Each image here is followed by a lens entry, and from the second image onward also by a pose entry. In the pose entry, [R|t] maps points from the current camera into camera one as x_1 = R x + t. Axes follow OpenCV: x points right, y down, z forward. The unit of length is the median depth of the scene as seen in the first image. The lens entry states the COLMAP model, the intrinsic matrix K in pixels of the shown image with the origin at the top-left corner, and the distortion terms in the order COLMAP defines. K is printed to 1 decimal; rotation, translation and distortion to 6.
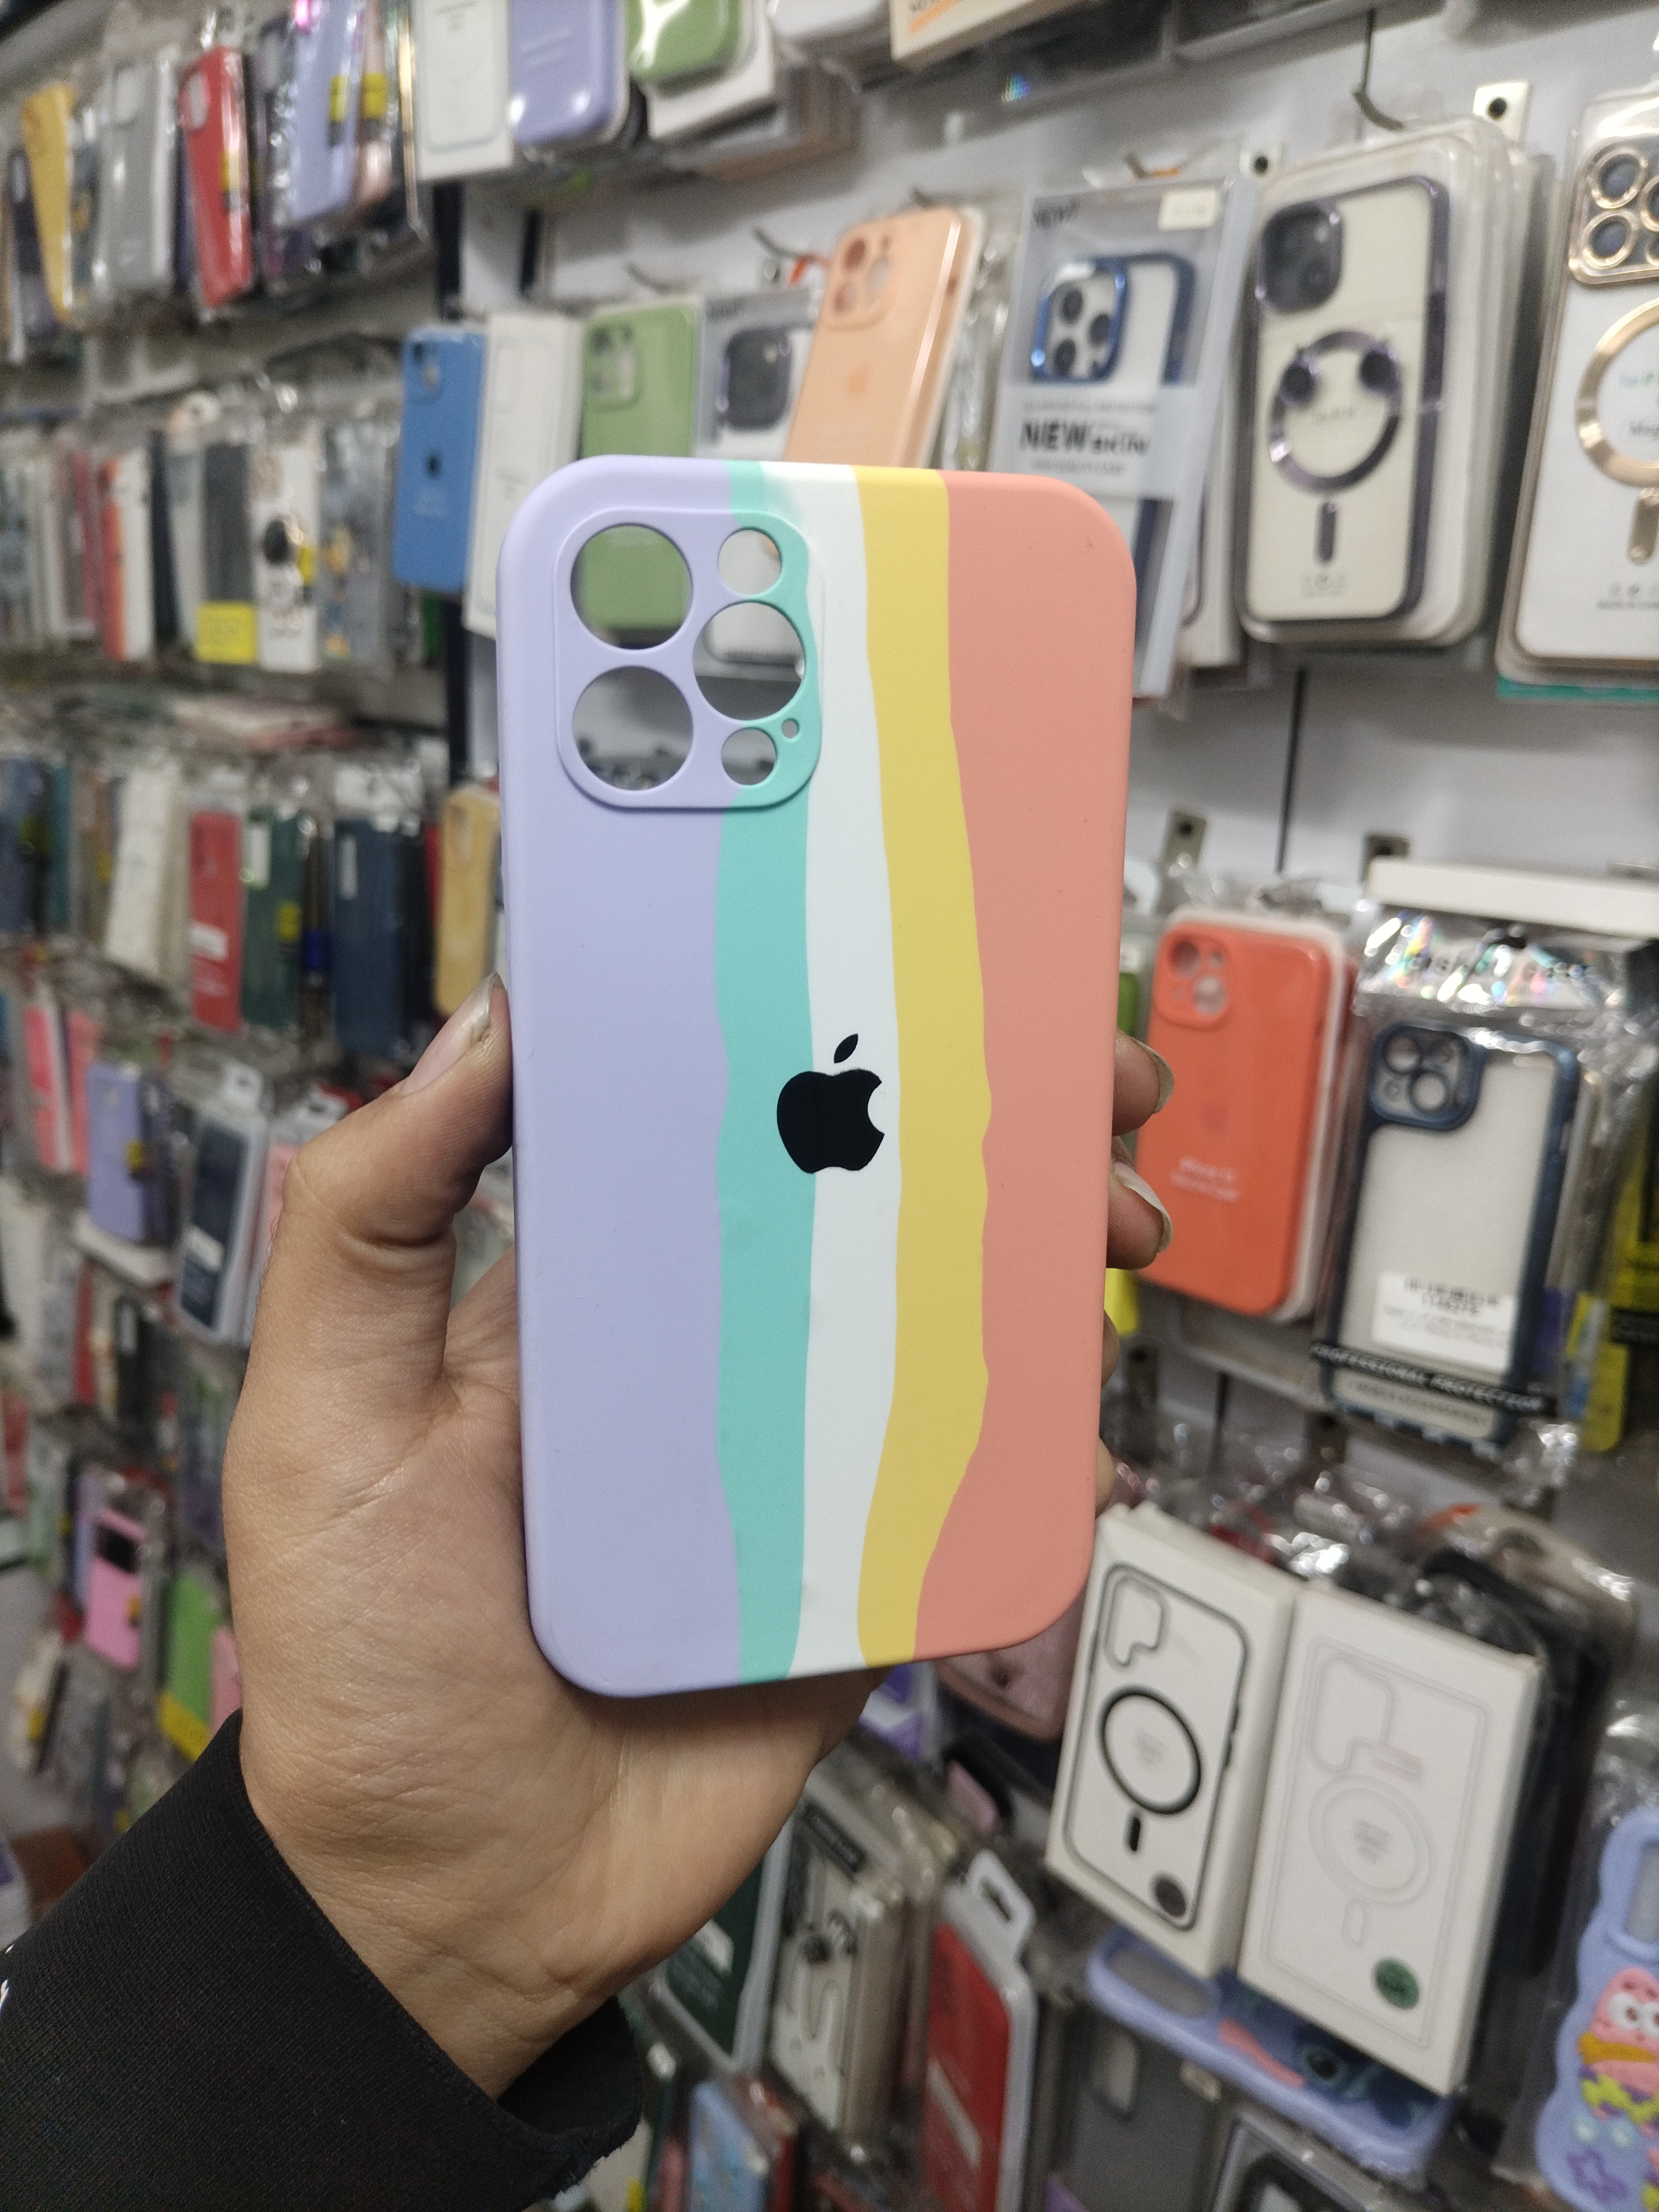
lens RADIAL K [[1708.6, 0, 829.5], [0, 1708.6, 1106.0], [0, 0, 1]] dist [-0.005812, -0.001228]
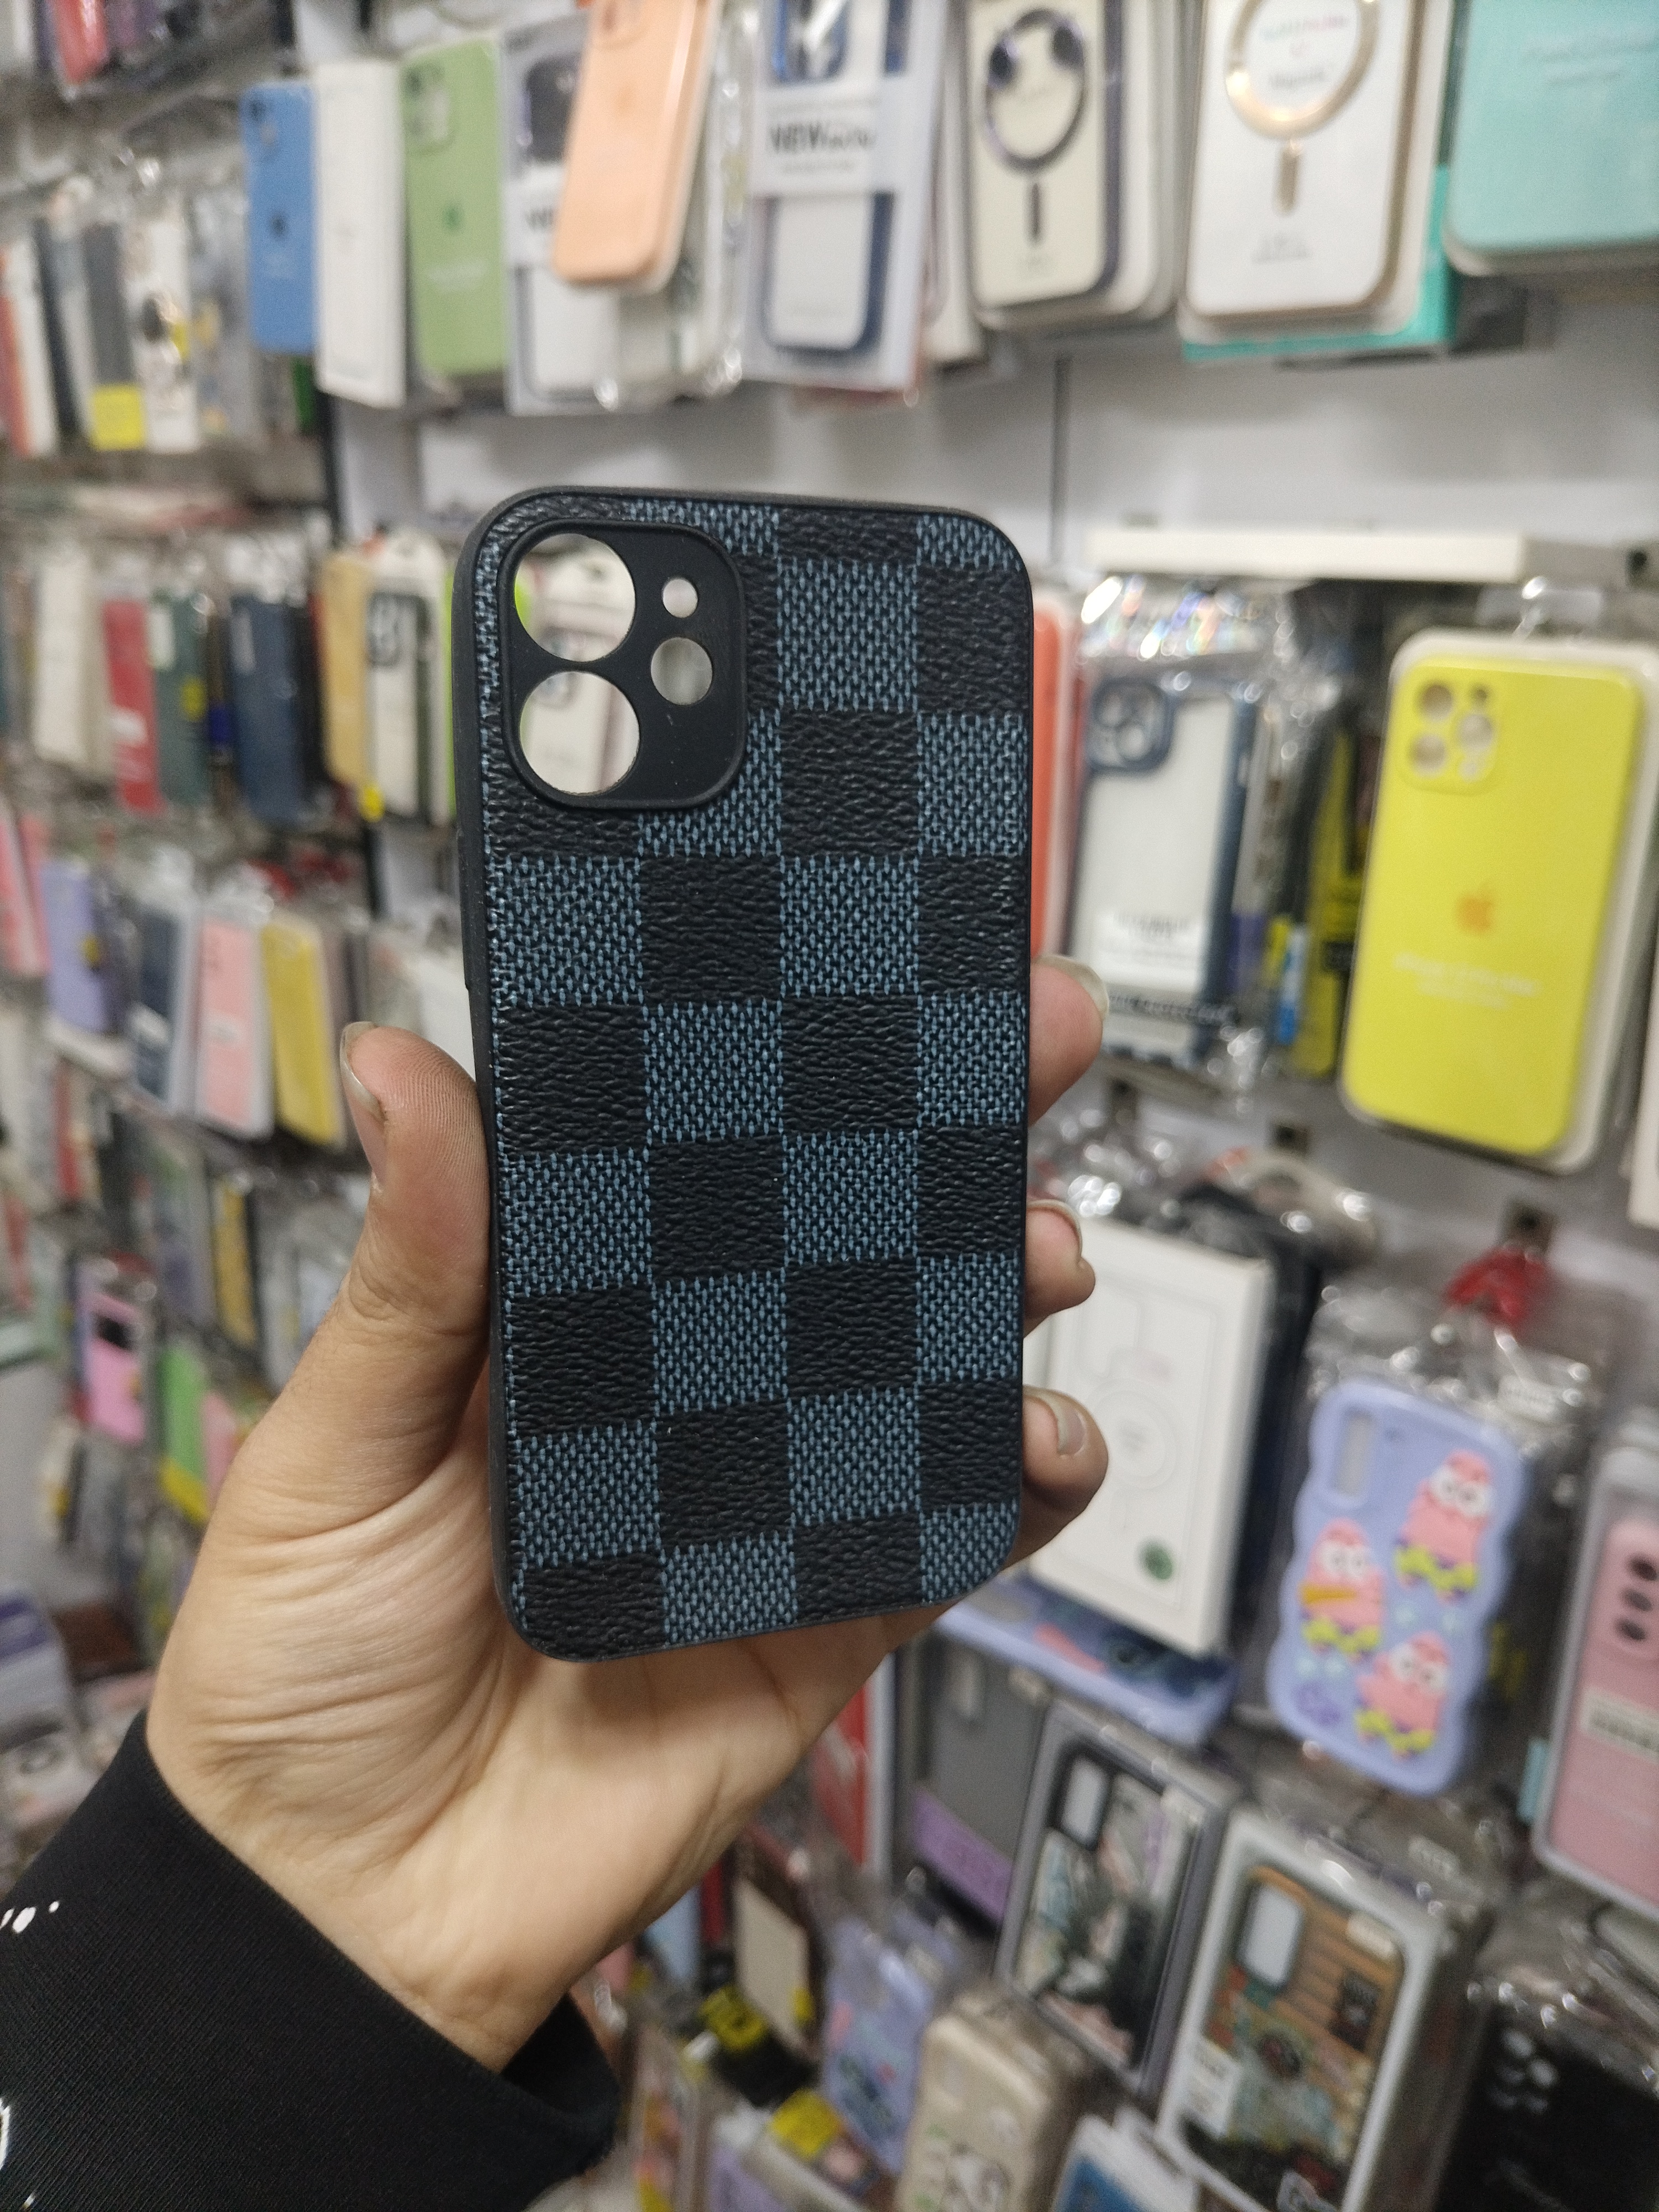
lens RADIAL K [[1734.0, 0, 829.5], [0, 1734.0, 1106.0], [0, 0, 1]] dist [-0.016658, -0.000003]
pose [[0.998781, -0.041231, -0.027125, 0.123940], [0.043692, 0.994280, 0.097459, 0.074360], [0.022952, -0.098525, 0.994870, -0.083648]]
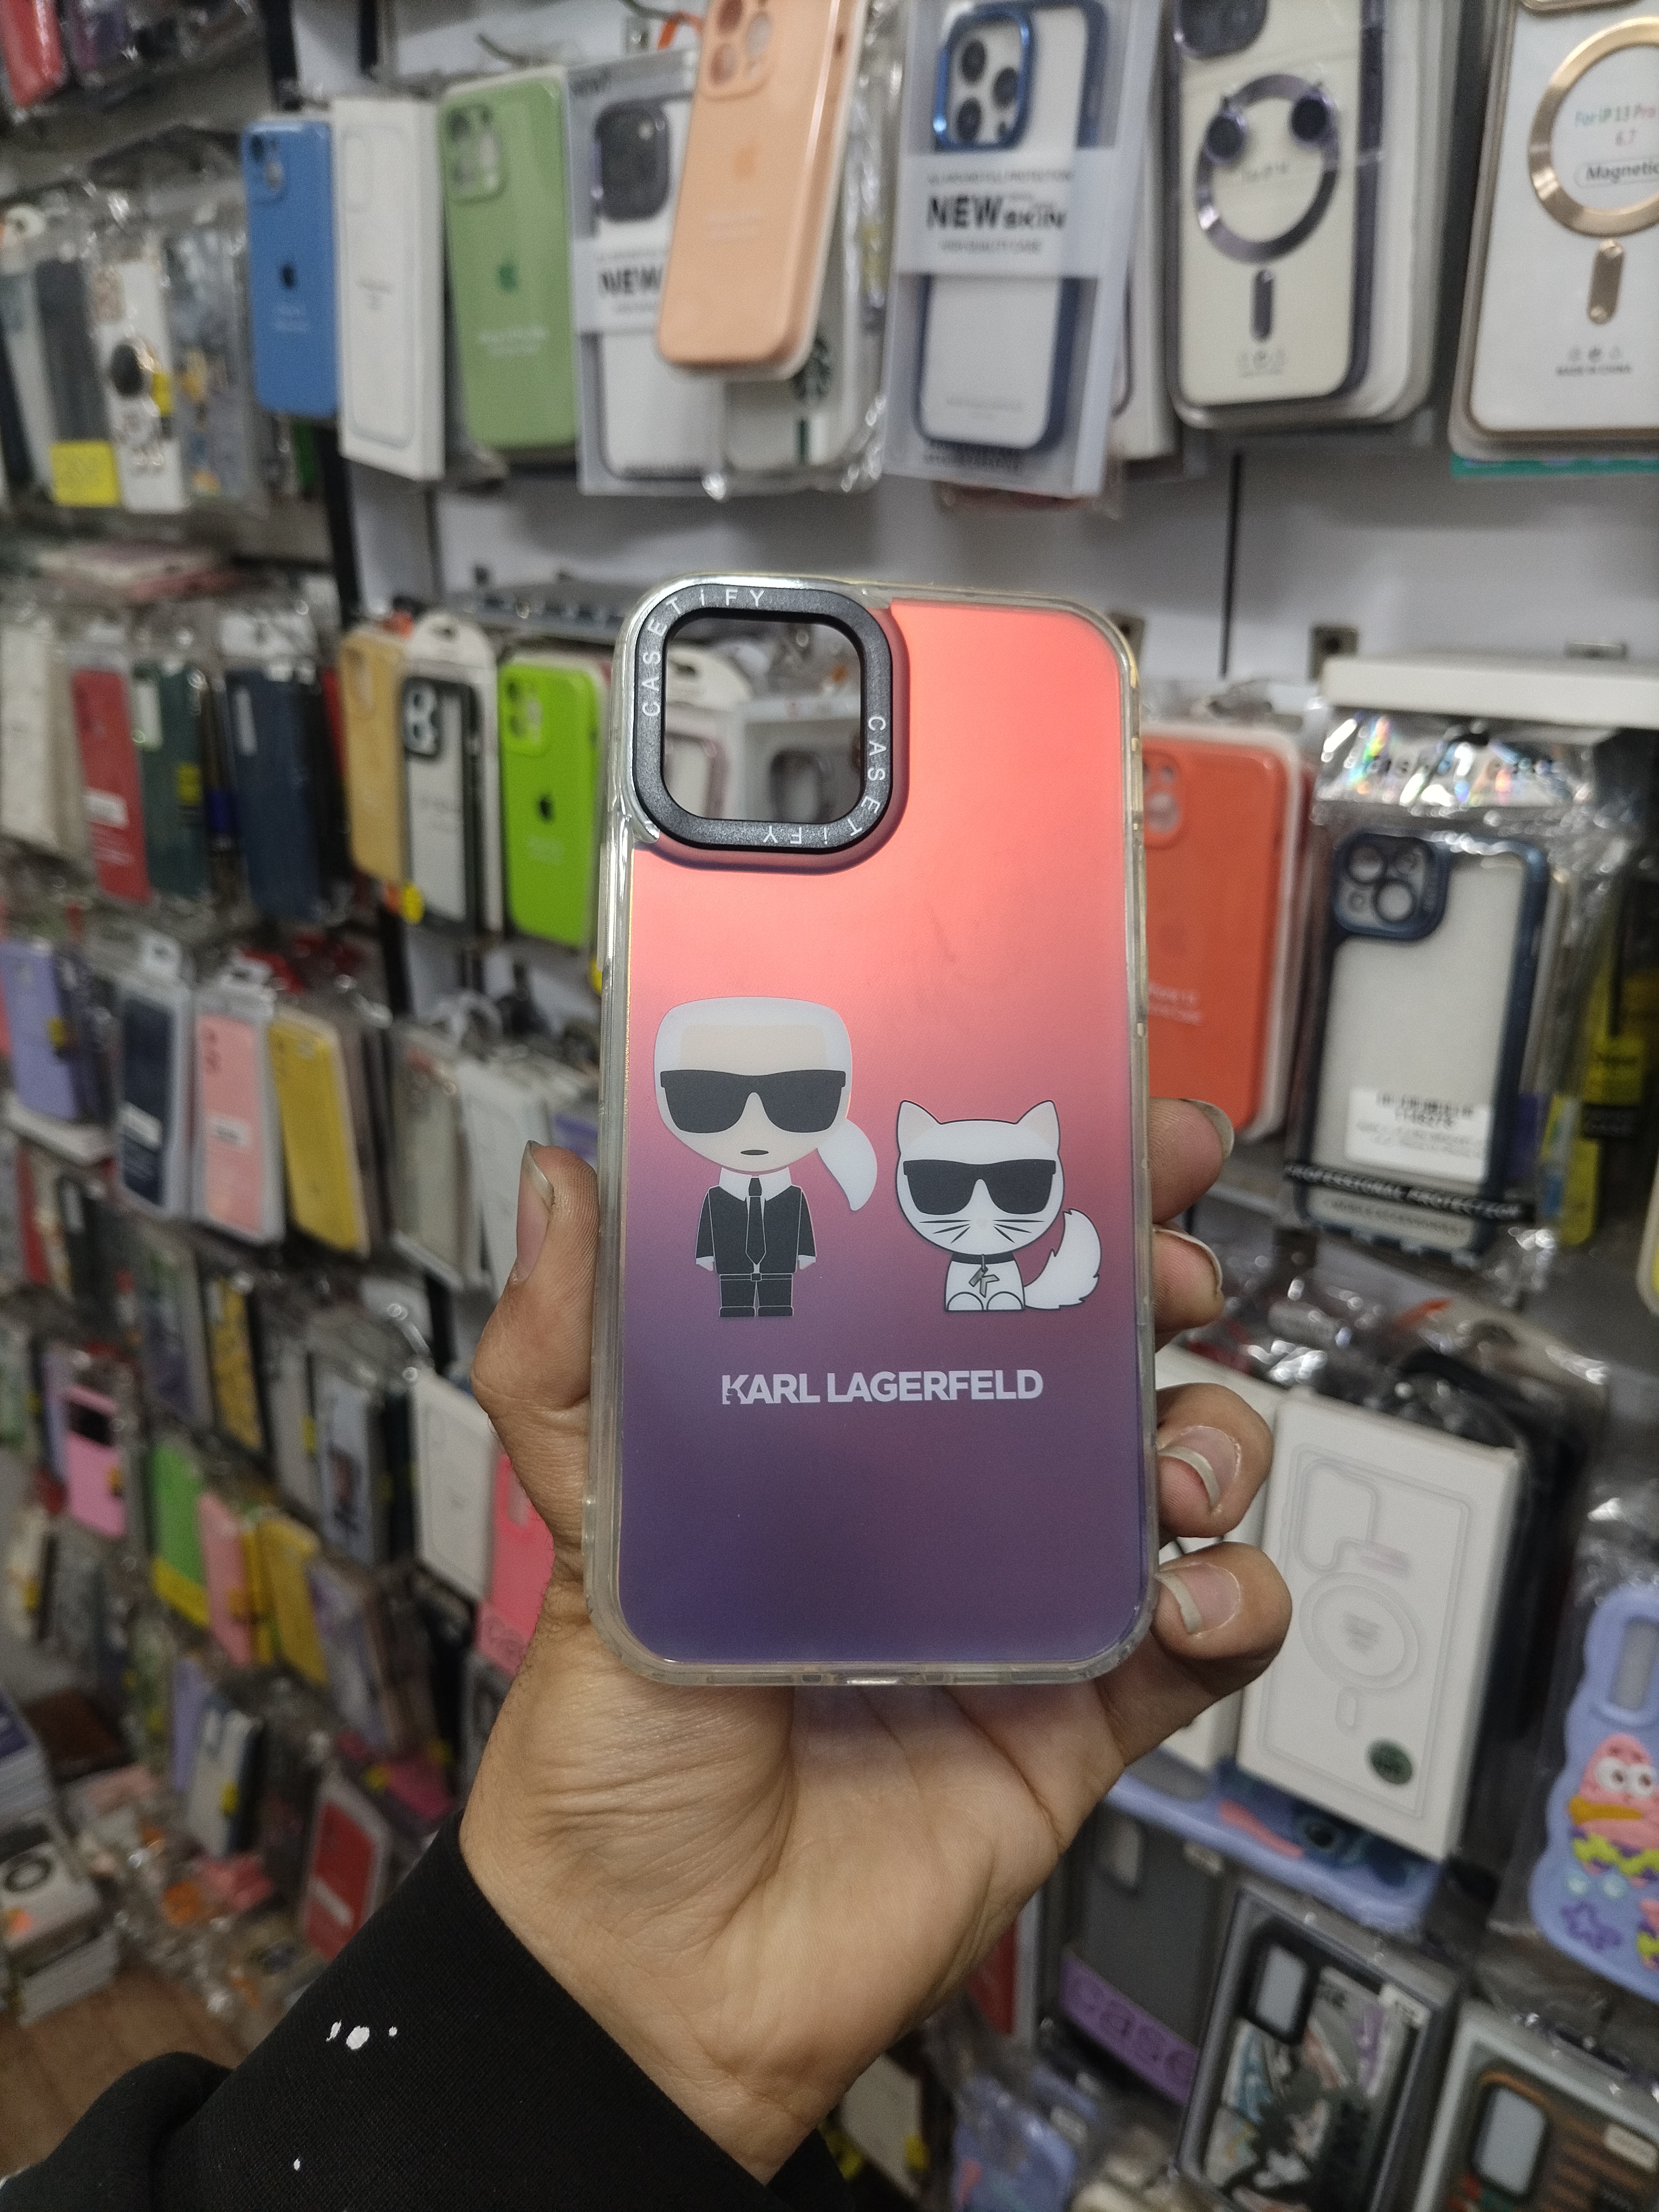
lens RADIAL K [[1708.6, 0, 829.5], [0, 1708.6, 1106.0], [0, 0, 1]] dist [-0.005812, -0.001228]
pose [[0.996306, -0.079662, 0.032055, -0.006775], [0.075321, 0.990000, 0.119273, -0.023023], [-0.041236, -0.116418, 0.992344, 0.024404]]
